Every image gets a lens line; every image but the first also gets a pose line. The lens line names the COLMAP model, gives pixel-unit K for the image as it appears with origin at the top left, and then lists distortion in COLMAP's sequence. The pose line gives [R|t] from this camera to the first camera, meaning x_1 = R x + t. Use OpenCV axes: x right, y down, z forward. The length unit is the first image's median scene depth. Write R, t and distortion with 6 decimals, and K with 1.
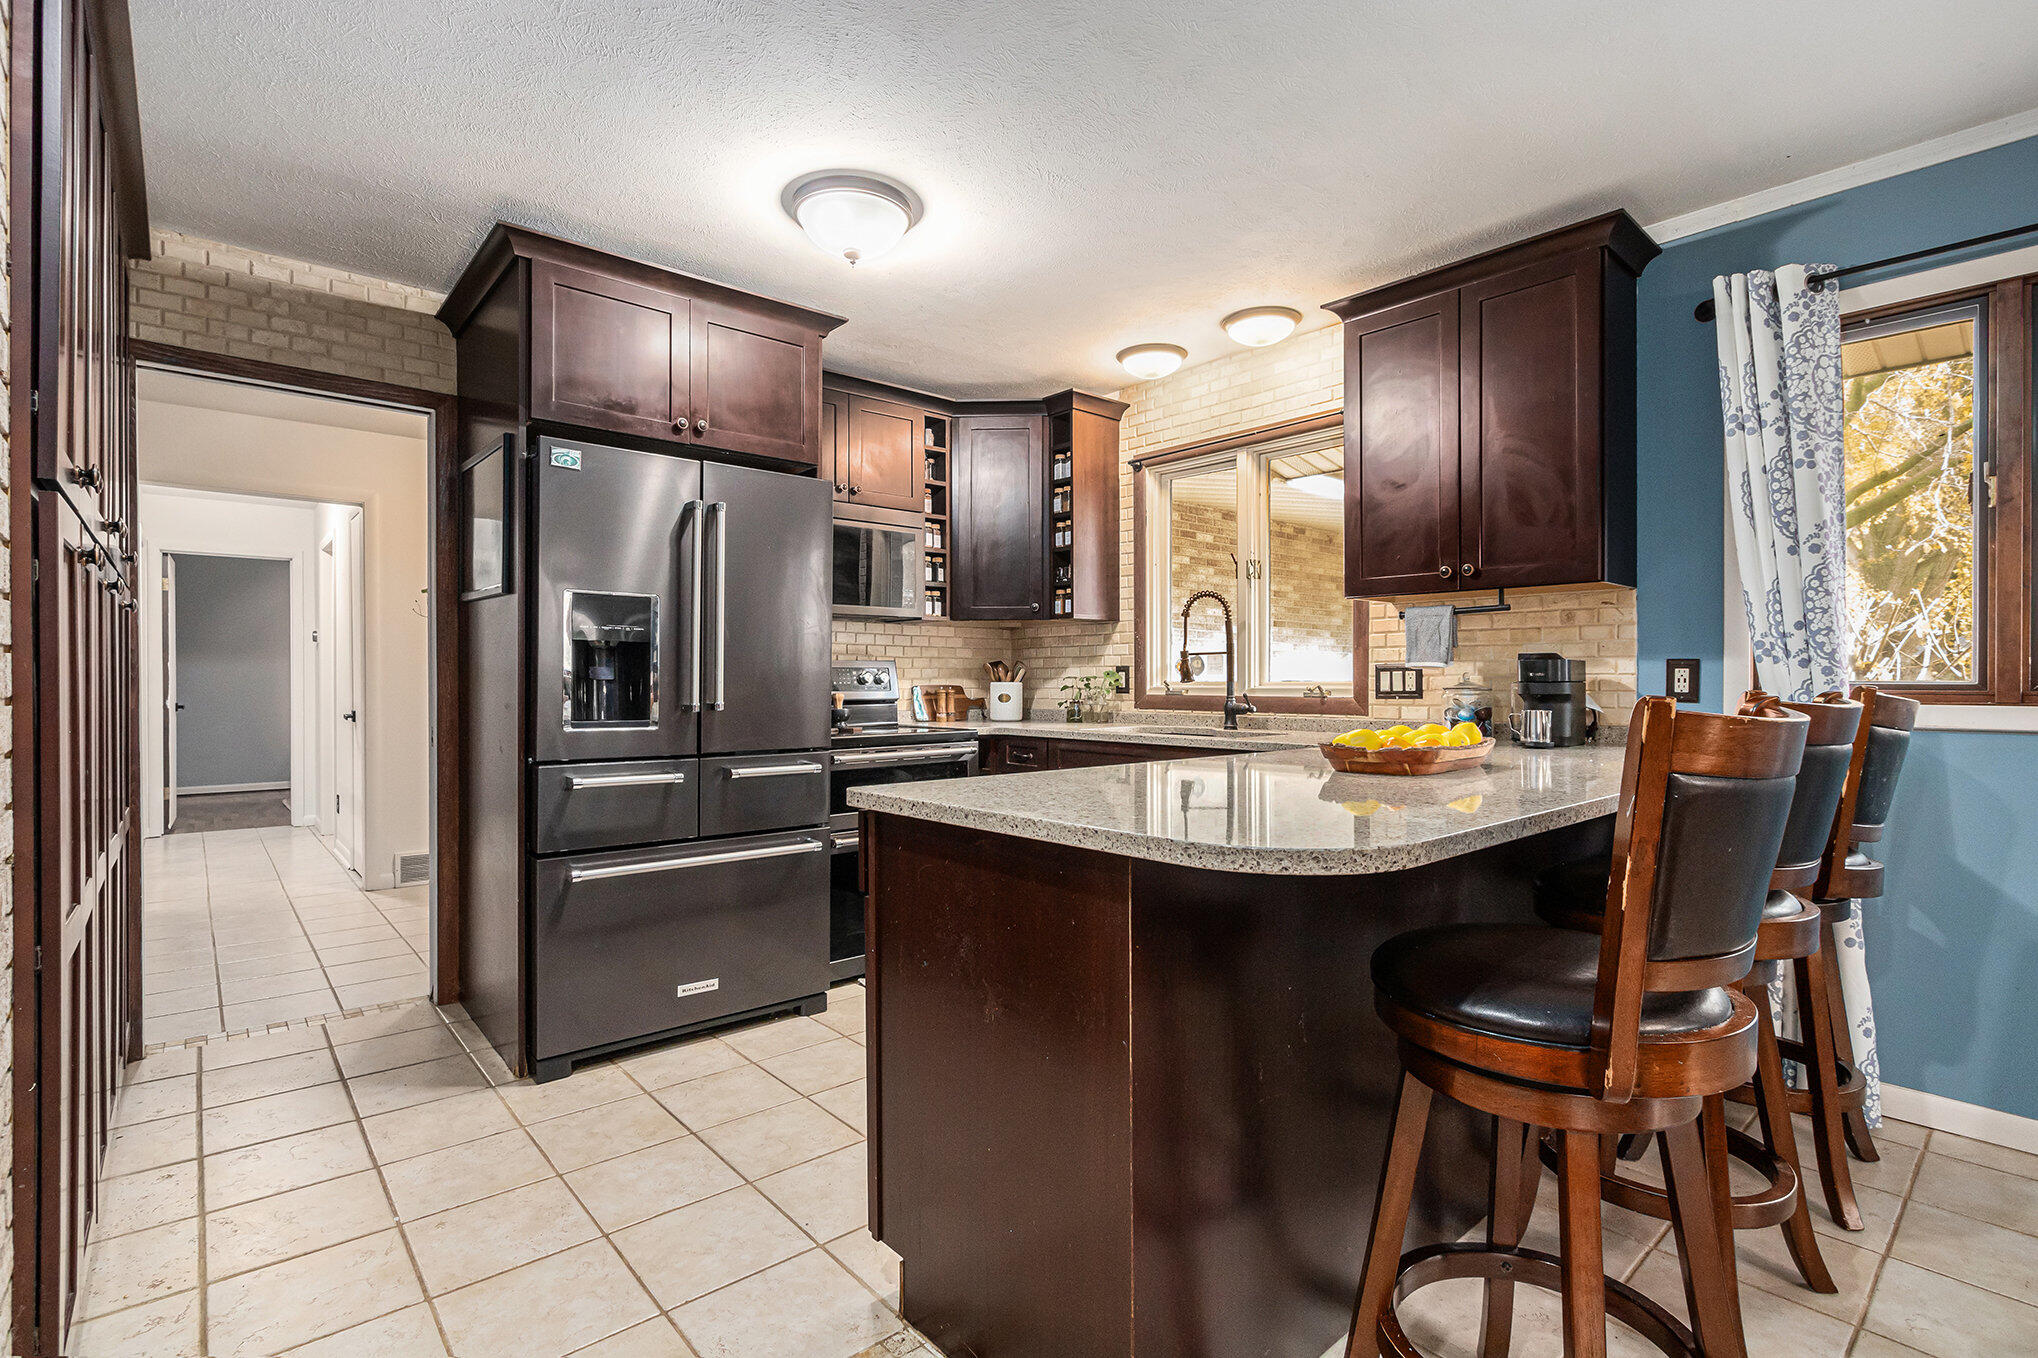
lens RADIAL K [[954.6, 0, 1003.2], [0, 954.6, 656.0], [0, 0, 1]] dist [-0.013266, 0.000768]
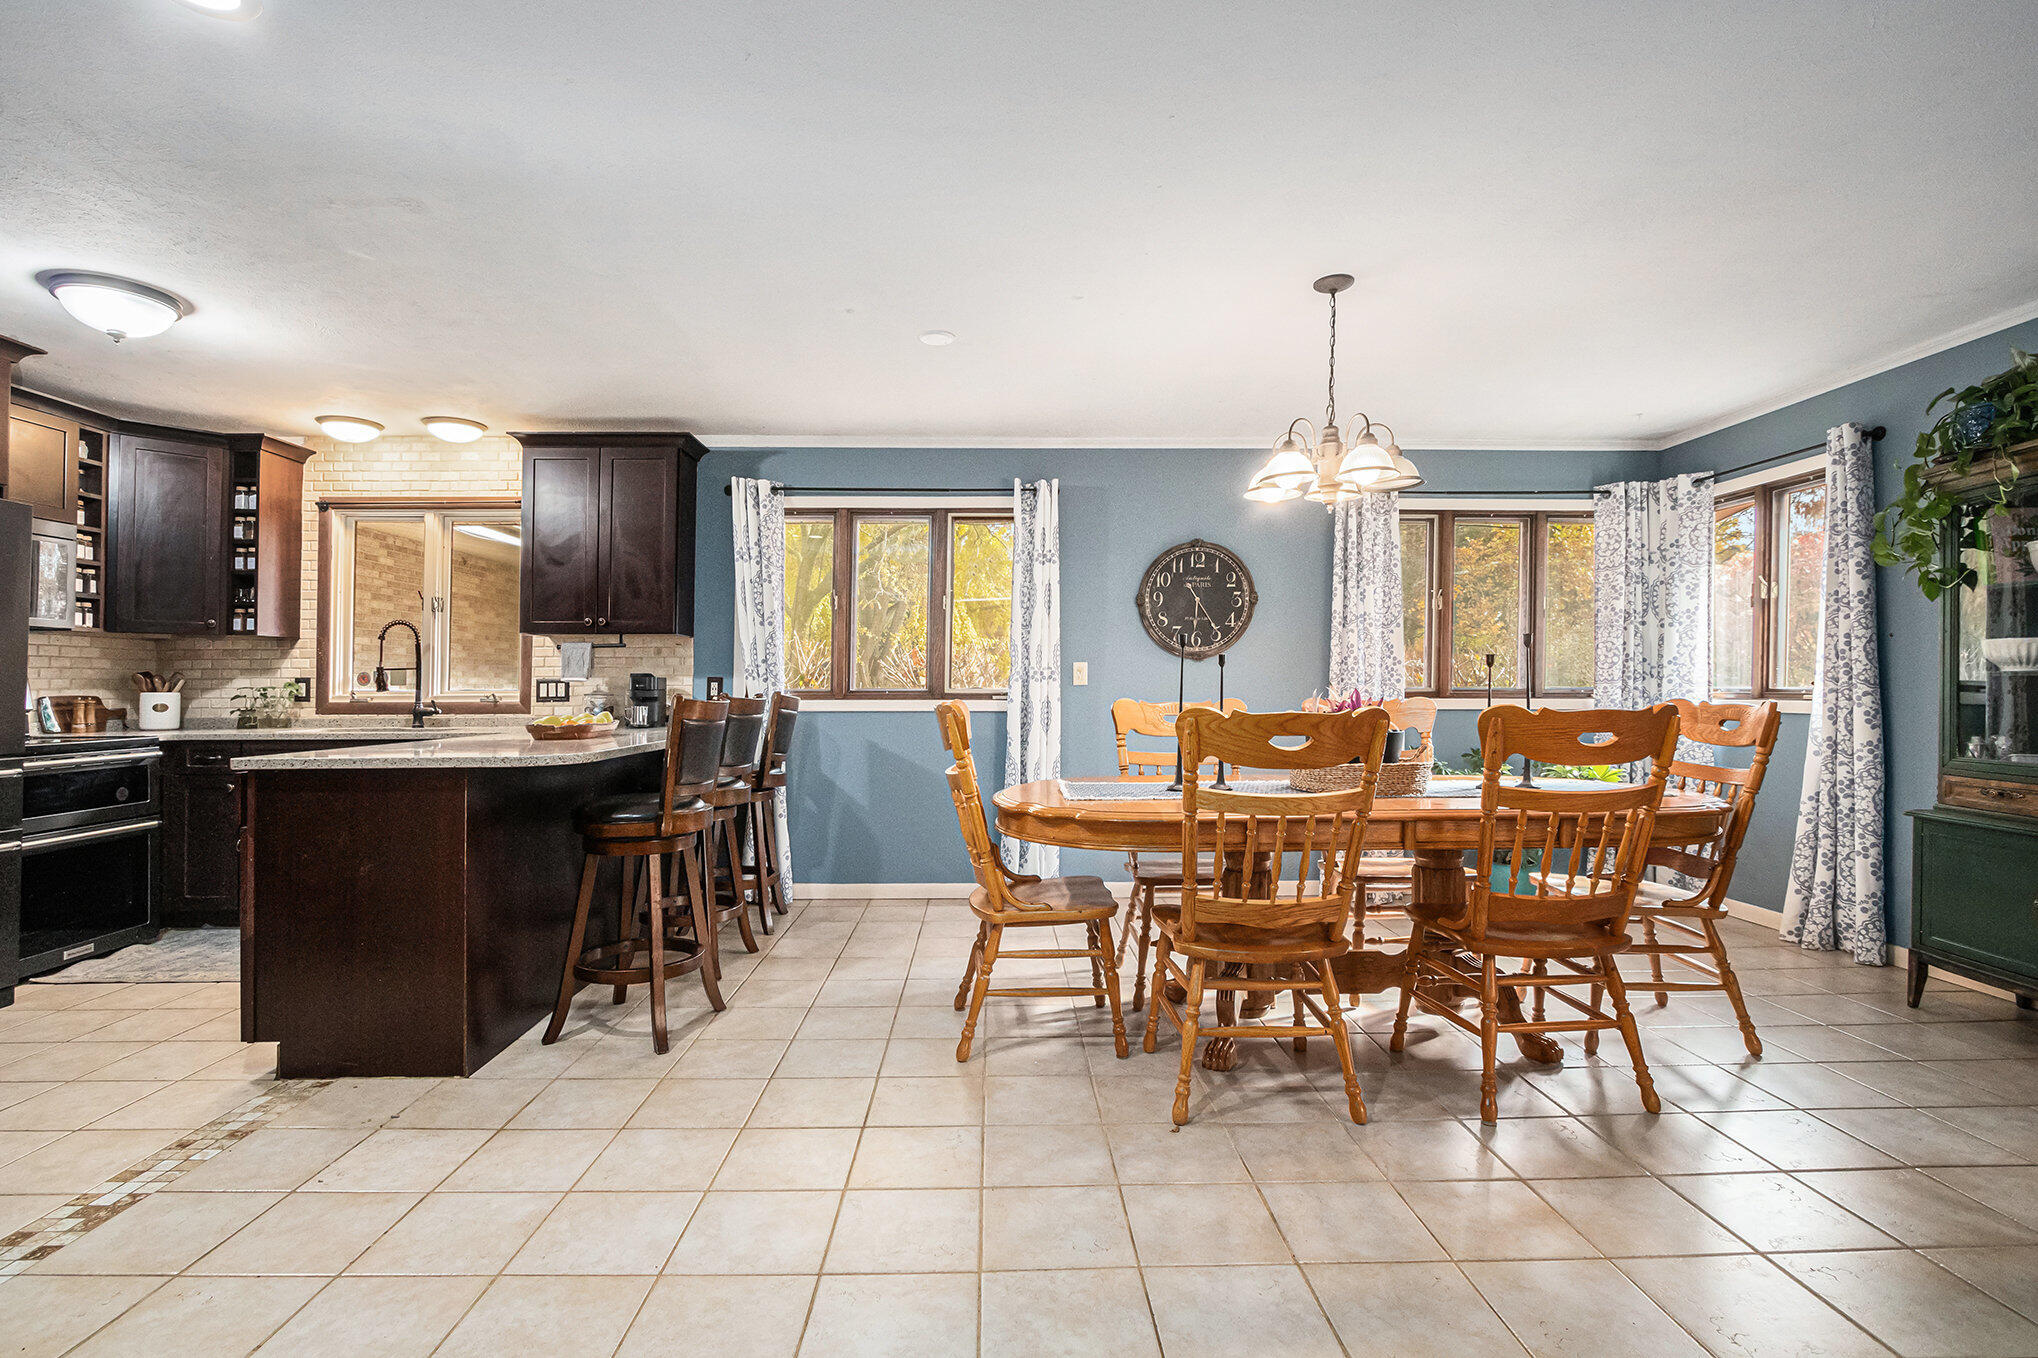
lens RADIAL K [[954.6, 0, 1002.3], [0, 954.6, 673.3], [0, 0, 1]] dist [-0.013266, 0.000768]
pose [[0.639823, 0.010180, 0.768455, -0.249620], [-0.015998, 0.999872, 0.000074, -0.009928], [-0.768356, -0.012341, 0.639904, -0.439739]]
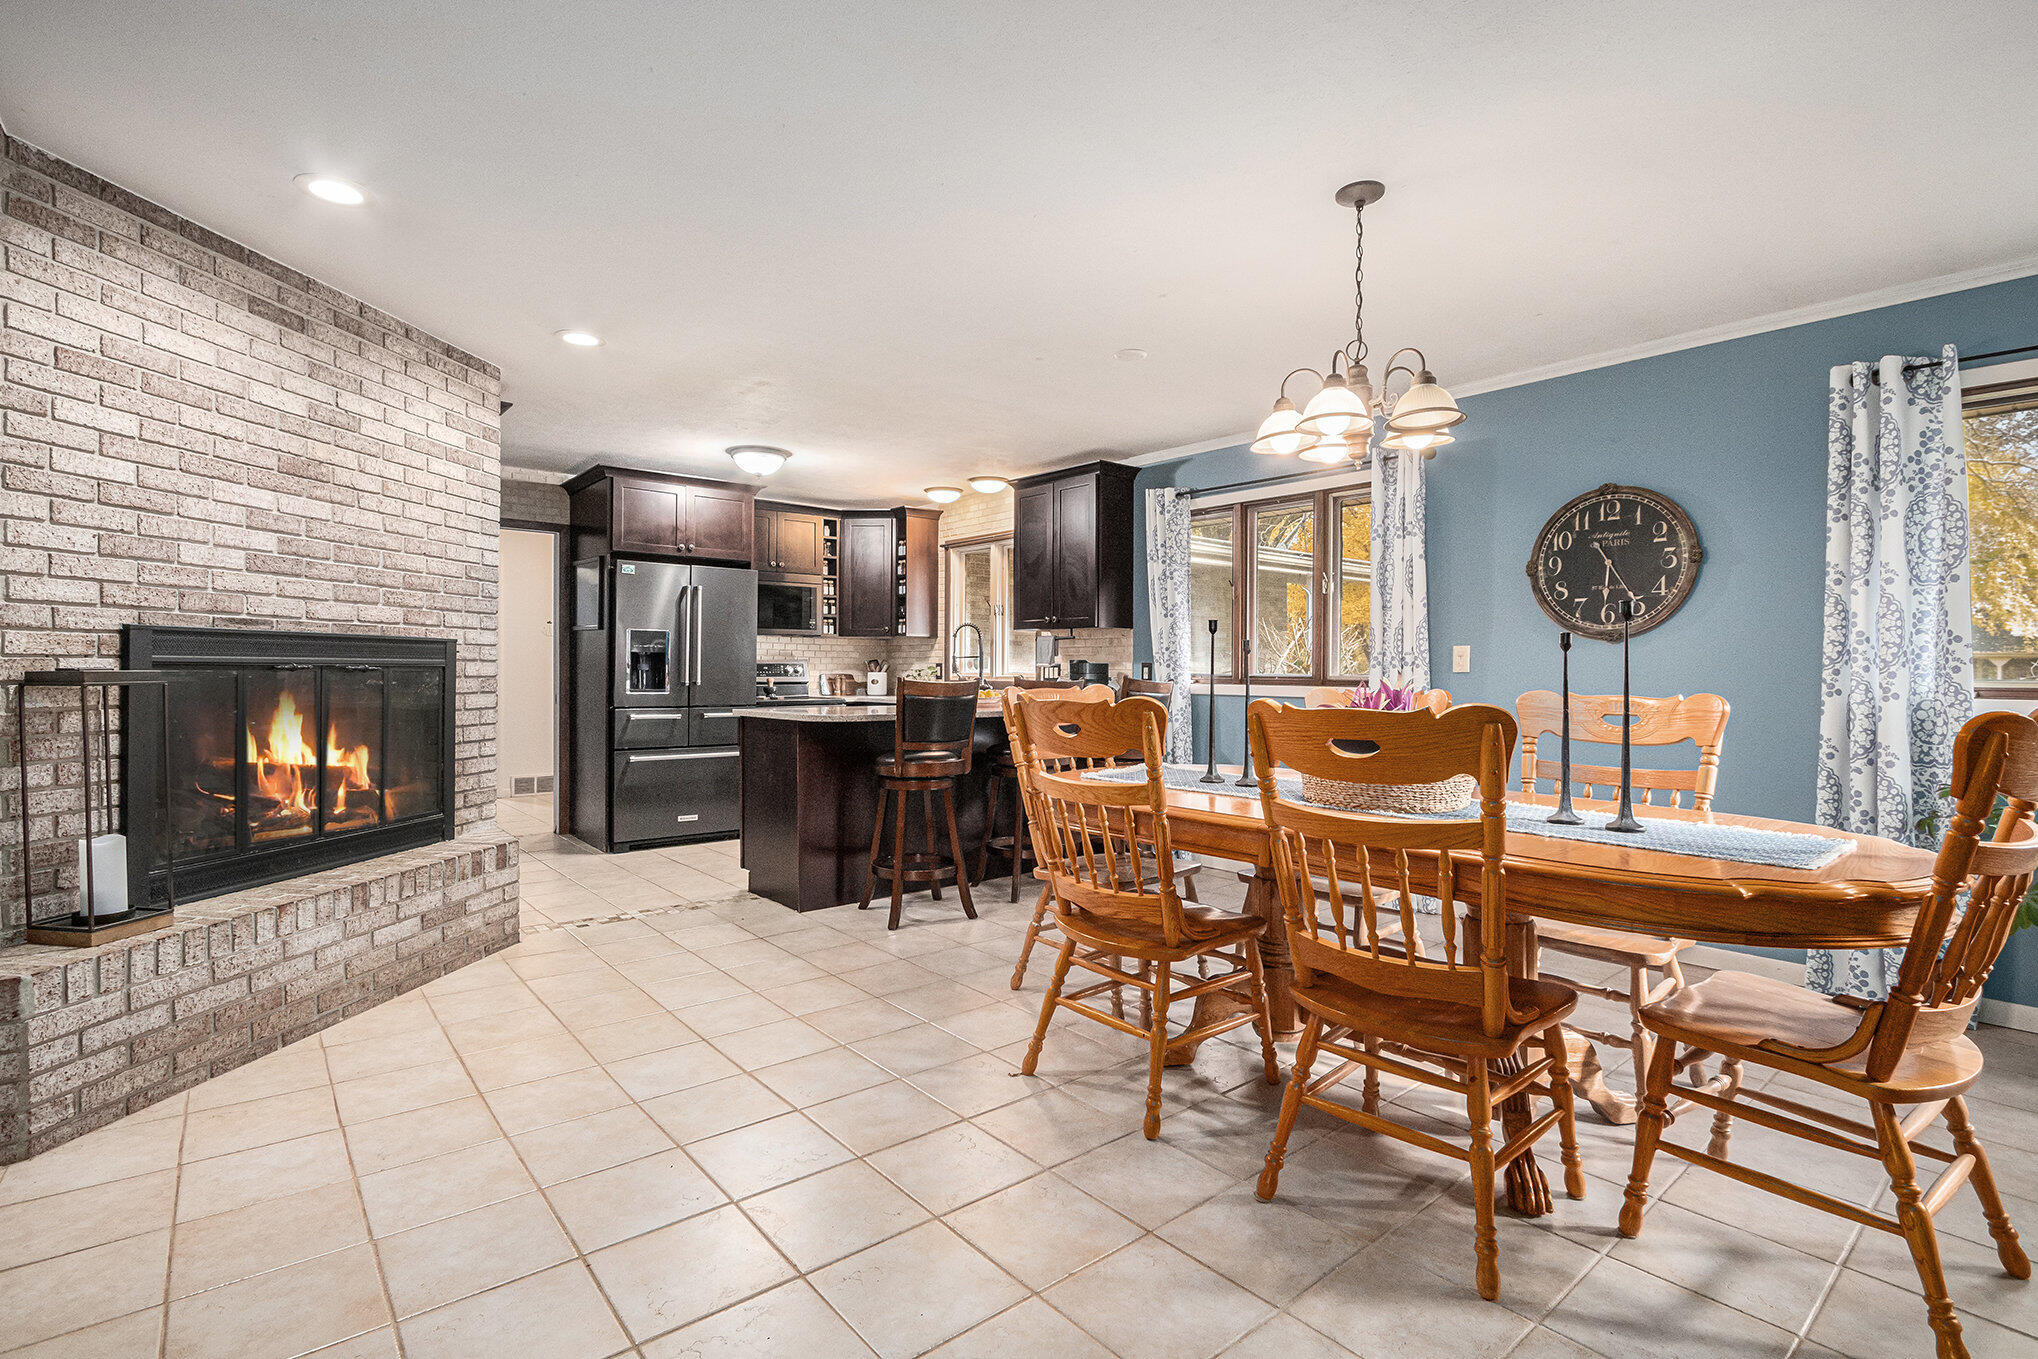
lens RADIAL K [[954.6, 0, 991.1], [0, 954.6, 639.3], [0, 0, 1]] dist [-0.013266, 0.000768]
pose [[0.999488, 0.004753, -0.031652, 0.318359], [-0.004980, 0.999963, -0.007083, -0.024305], [0.031617, 0.007237, 0.999474, -0.832392]]
